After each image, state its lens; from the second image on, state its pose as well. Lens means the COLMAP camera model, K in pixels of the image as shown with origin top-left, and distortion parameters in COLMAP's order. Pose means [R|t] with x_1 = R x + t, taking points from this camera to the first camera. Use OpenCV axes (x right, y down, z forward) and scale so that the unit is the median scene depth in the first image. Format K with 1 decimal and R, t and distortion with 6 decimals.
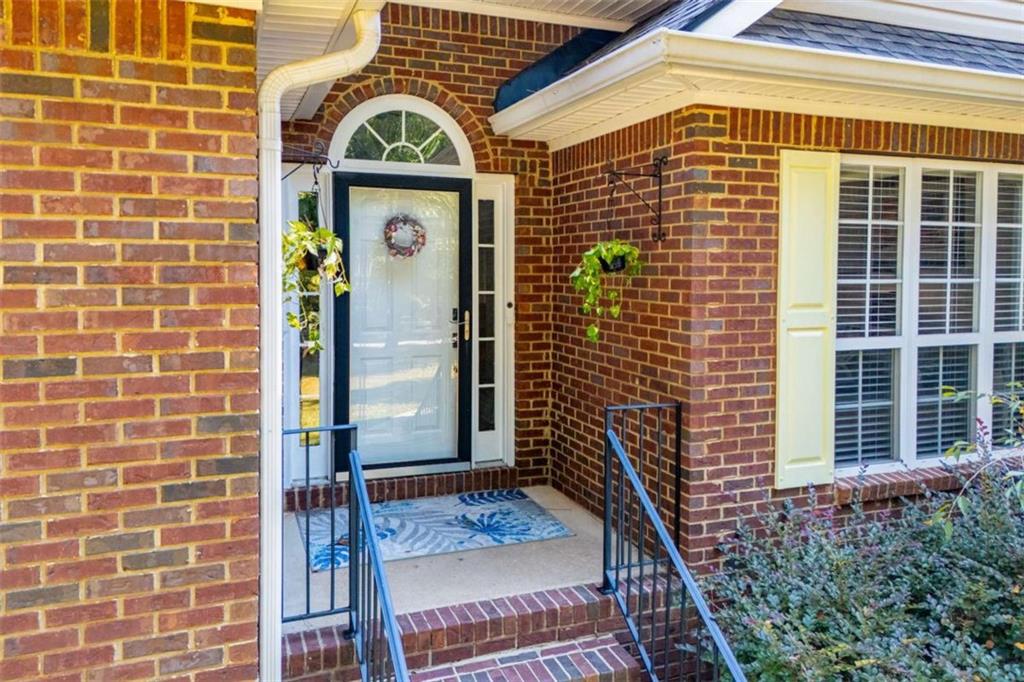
lens RADIAL K [[750.8, 0, 514.2], [0, 750.8, 293.1], [0, 0, 1]] dist [0.024951, -0.001857]
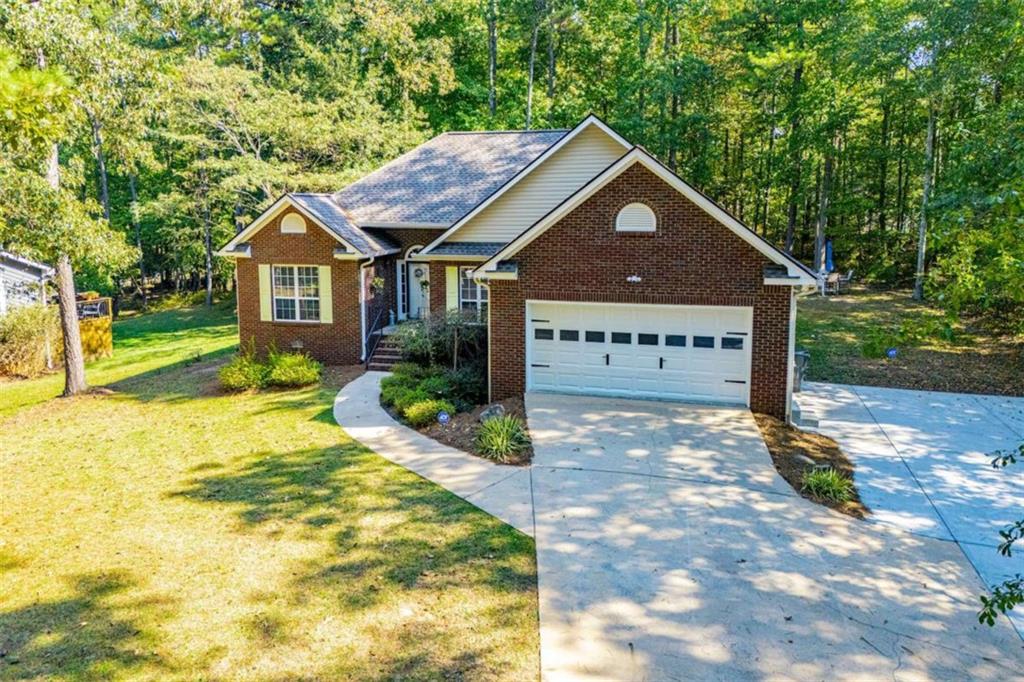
lens RADIAL K [[750.8, 0, 514.2], [0, 750.8, 293.1], [0, 0, 1]] dist [0.024951, -0.001857]
pose [[0.832364, 0.060904, -0.550873, 3.081556], [-0.014966, 0.996051, 0.087509, -0.383189], [0.554027, -0.064595, 0.829989, -2.748024]]
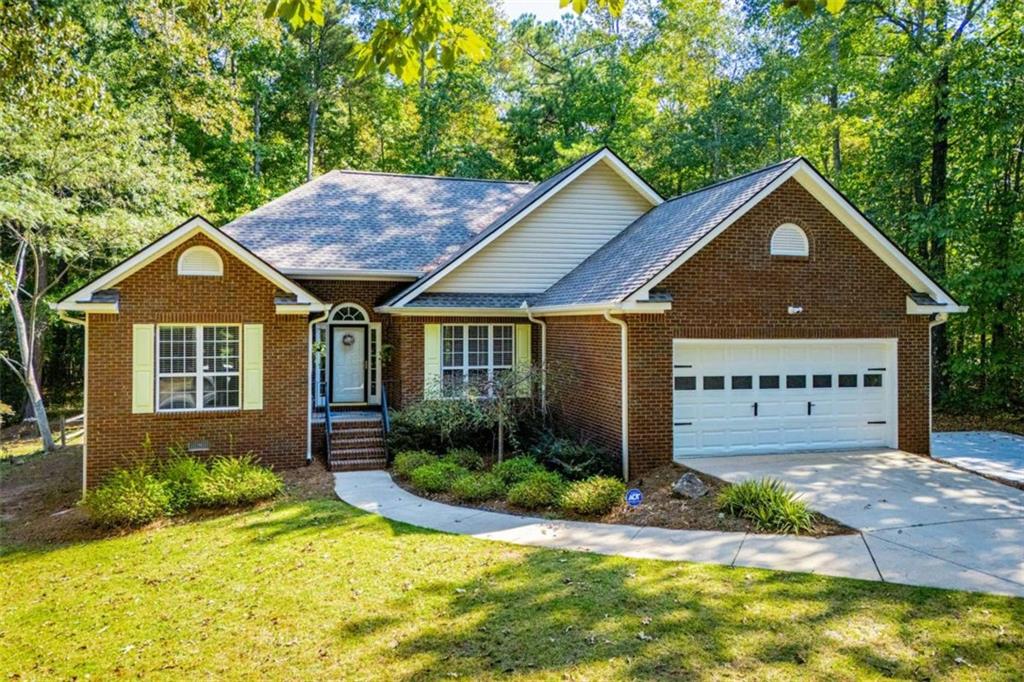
lens RADIAL K [[756.4, 0, 509.8], [0, 756.4, 326.8], [0, 0, 1]] dist [0.032313, -0.002206]
pose [[0.998118, -0.004264, -0.061182, 0.866062], [0.002240, 0.999449, -0.033118, -0.017247], [0.061289, 0.032918, 0.997577, -2.650825]]
